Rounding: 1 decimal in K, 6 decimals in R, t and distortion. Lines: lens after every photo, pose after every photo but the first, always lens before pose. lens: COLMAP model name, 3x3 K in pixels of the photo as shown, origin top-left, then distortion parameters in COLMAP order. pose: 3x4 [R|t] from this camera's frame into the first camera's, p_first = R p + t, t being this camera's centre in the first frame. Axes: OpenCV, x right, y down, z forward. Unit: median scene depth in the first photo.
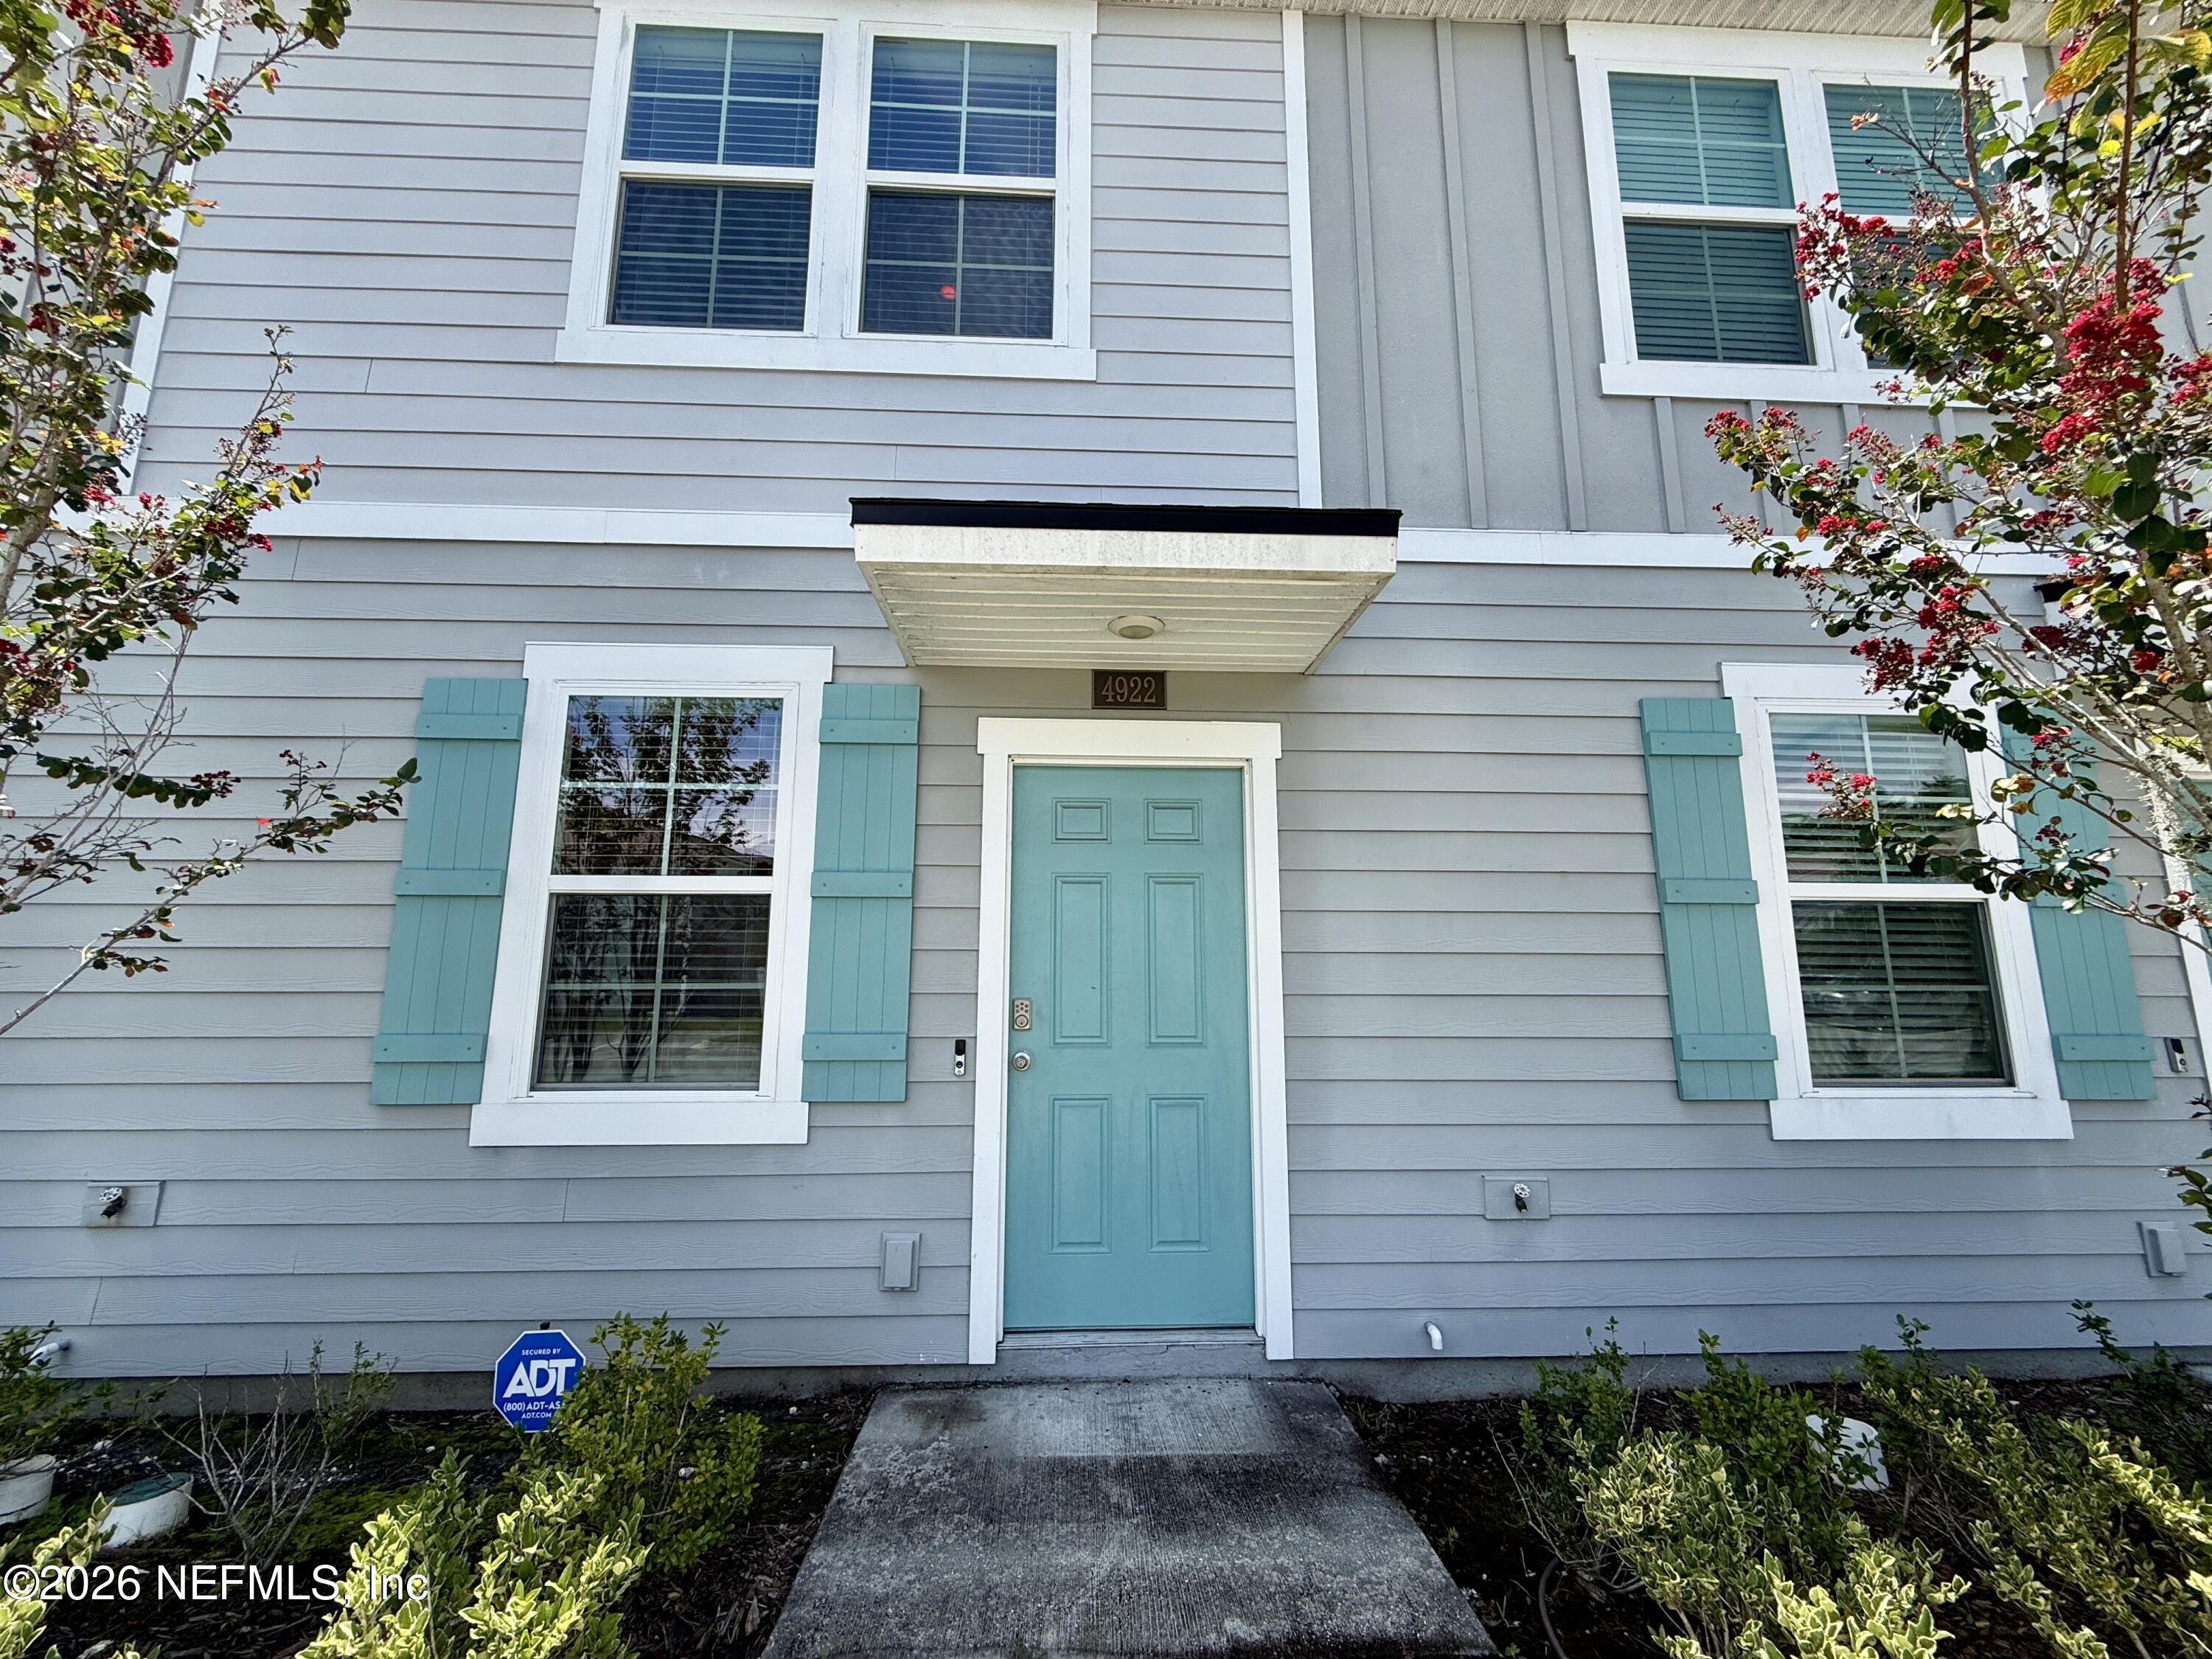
lens RADIAL K [[887.6, 0, 1103.8], [0, 887.6, 828.3], [0, 0, 1]] dist [0.002649, -0.000727]
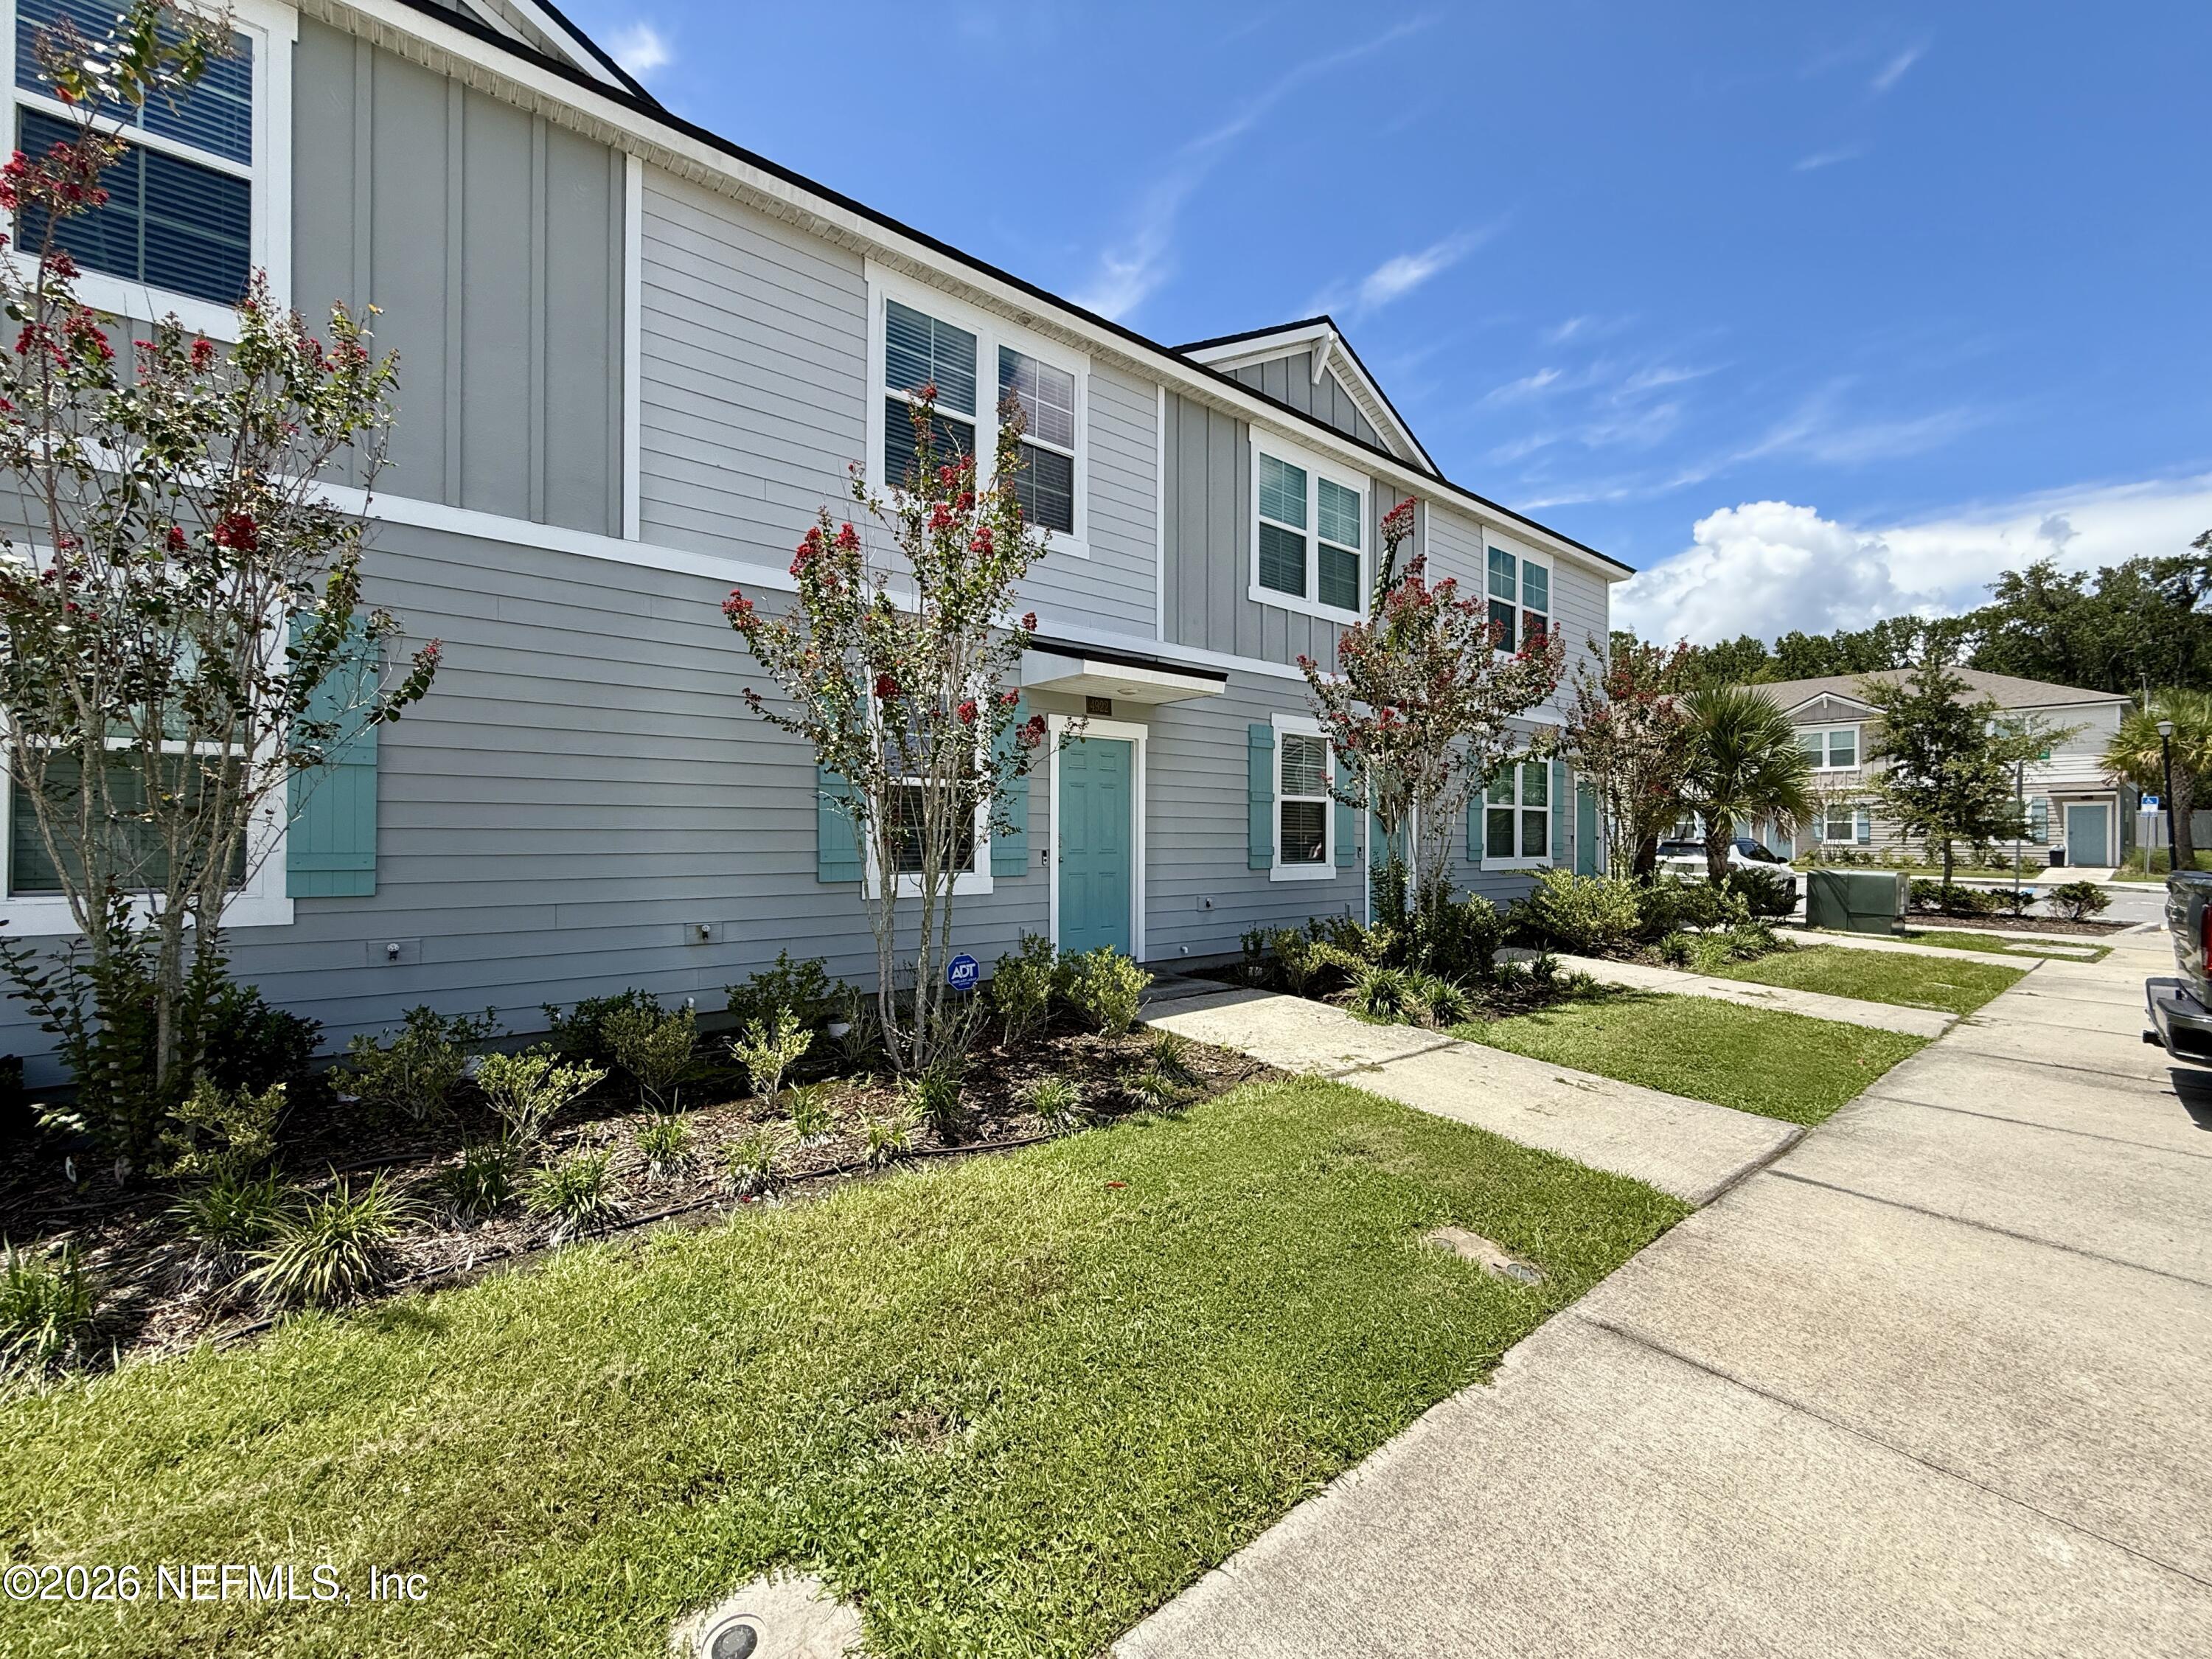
lens RADIAL K [[887.6, 0, 1107.2], [0, 887.6, 822.1], [0, 0, 1]] dist [0.002649, -0.000727]
pose [[0.804909, 0.009571, 0.593321, -1.376523], [-0.102505, 0.987082, 0.123137, -0.145885], [-0.584478, -0.159933, 0.795492, -0.958970]]
